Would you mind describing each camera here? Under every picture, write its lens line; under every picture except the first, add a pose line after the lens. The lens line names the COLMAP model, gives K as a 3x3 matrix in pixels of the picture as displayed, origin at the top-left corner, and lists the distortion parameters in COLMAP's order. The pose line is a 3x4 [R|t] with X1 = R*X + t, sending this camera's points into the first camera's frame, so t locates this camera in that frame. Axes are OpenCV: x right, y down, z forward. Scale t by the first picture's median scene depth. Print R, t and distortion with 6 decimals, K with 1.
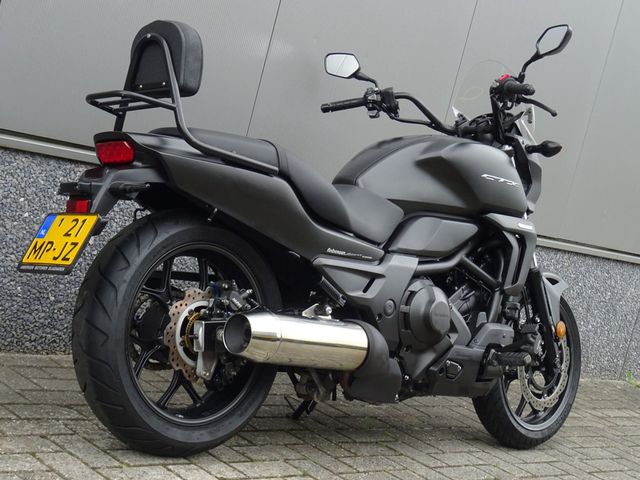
lens RADIAL K [[1214.8, 0, 320.0], [0, 1214.8, 239.6], [0, 0, 1]] dist [0.012710, 0.000000]
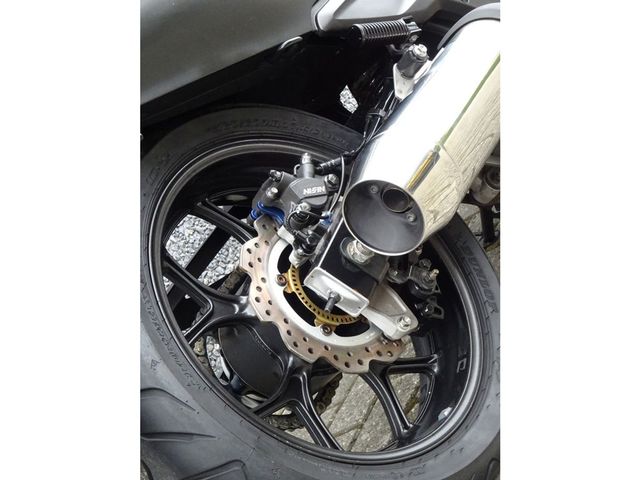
lens RADIAL K [[1563.6, 0, 320.0], [0, 1563.6, 239.8], [0, 0, 1]] dist [-0.263929, 0.000000]
pose [[0.542339, -0.839282, -0.038387, -0.060794], [0.838439, 0.537740, 0.088628, 0.009615], [-0.053742, -0.080252, 0.995325, 0.387970]]
